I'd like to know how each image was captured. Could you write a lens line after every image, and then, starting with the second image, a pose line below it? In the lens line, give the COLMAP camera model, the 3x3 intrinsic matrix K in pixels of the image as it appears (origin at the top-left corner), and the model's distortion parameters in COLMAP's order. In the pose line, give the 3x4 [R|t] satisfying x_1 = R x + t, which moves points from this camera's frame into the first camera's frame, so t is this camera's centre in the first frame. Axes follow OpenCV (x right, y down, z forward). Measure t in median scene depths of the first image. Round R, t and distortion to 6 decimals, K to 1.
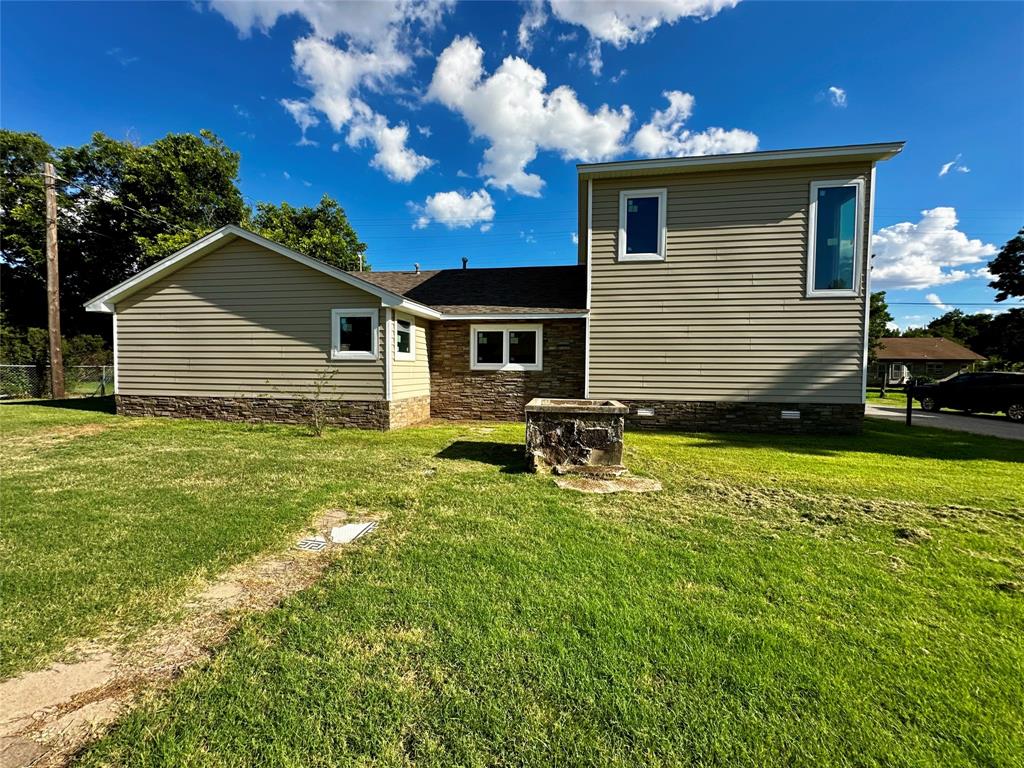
lens RADIAL K [[406.9, 0, 510.8], [0, 406.9, 382.0], [0, 0, 1]] dist [-0.004392, 0.000439]
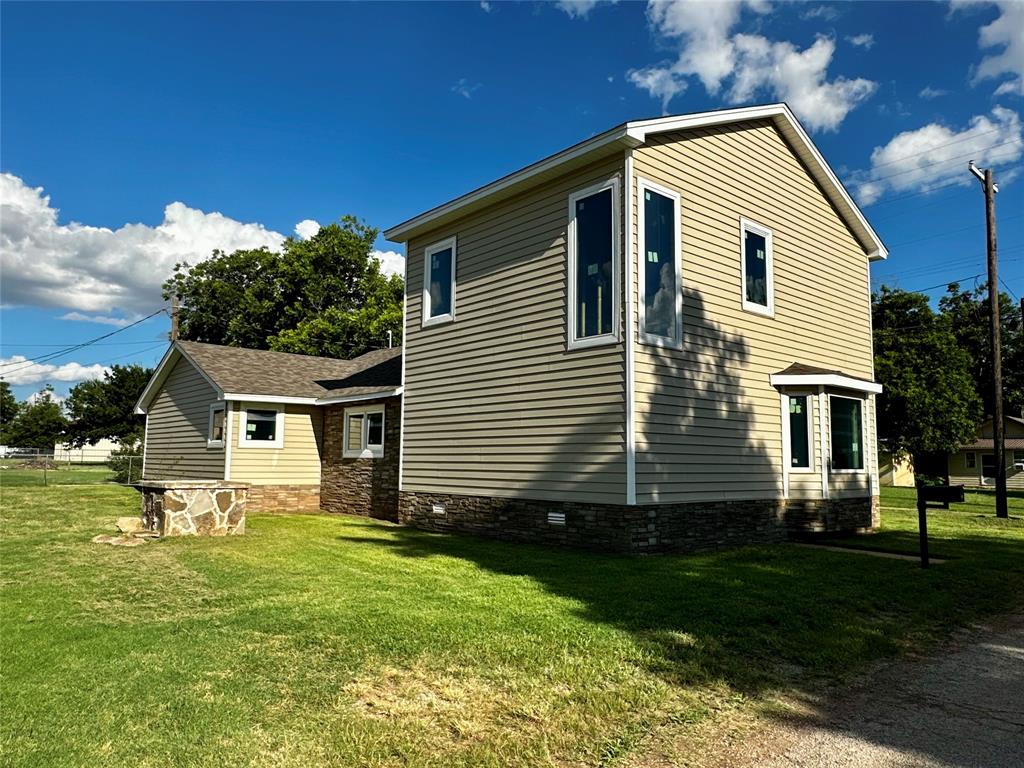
lens RADIAL K [[711.8, 0, 509.7], [0, 711.8, 376.9], [0, 0, 1]] dist [0.024694, -0.006739]
pose [[0.773090, -0.077089, -0.629594, 1.377511], [-0.023185, 0.988490, -0.149501, 0.024917], [0.633872, 0.130175, 0.762404, -0.006596]]
